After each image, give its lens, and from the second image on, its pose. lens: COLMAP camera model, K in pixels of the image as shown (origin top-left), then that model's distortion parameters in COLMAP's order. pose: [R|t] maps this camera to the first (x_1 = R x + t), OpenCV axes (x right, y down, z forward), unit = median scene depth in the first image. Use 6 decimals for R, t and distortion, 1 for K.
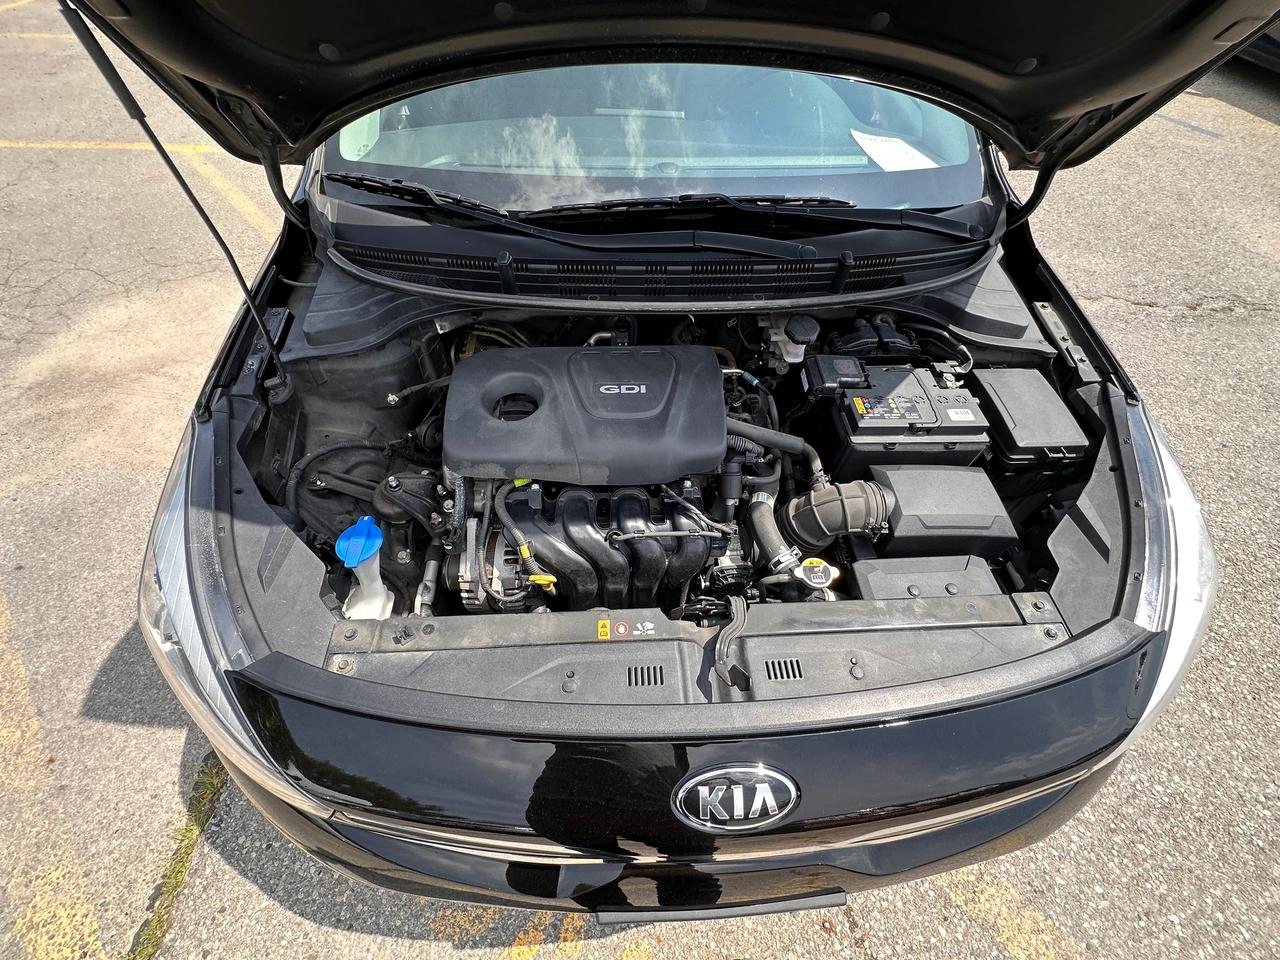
lens RADIAL K [[509.4, 0, 639.6], [0, 509.4, 478.1], [0, 0, 1]] dist [-0.001293, 0.000264]
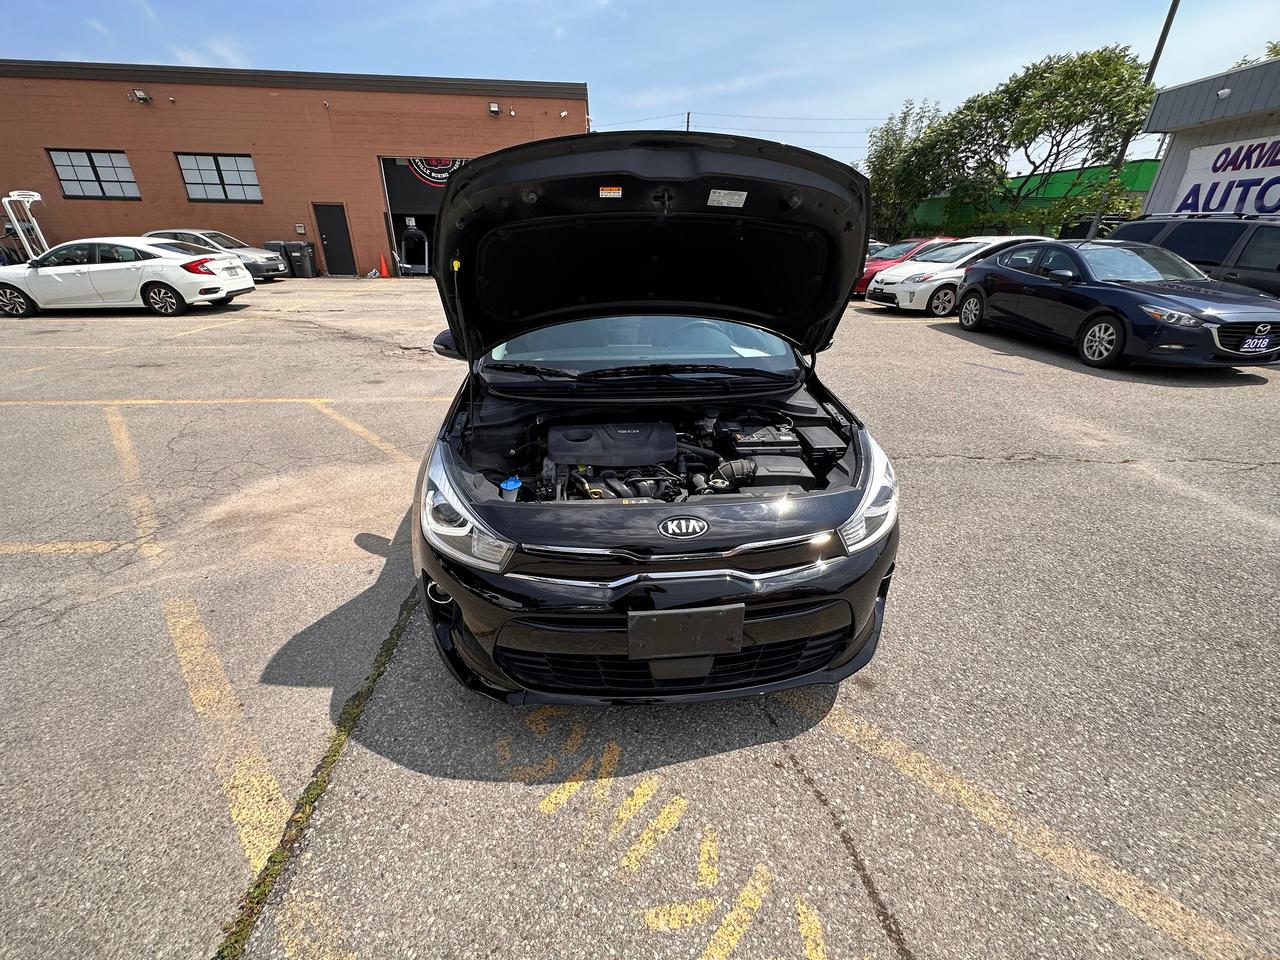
lens RADIAL K [[509.4, 0, 641.0], [0, 509.4, 481.1], [0, 0, 1]] dist [-0.001293, 0.000264]
pose [[0.998827, -0.038323, 0.029598, -0.042155], [0.047421, 0.897801, -0.437840, 0.789674], [-0.009794, 0.438730, 0.898565, -0.700775]]
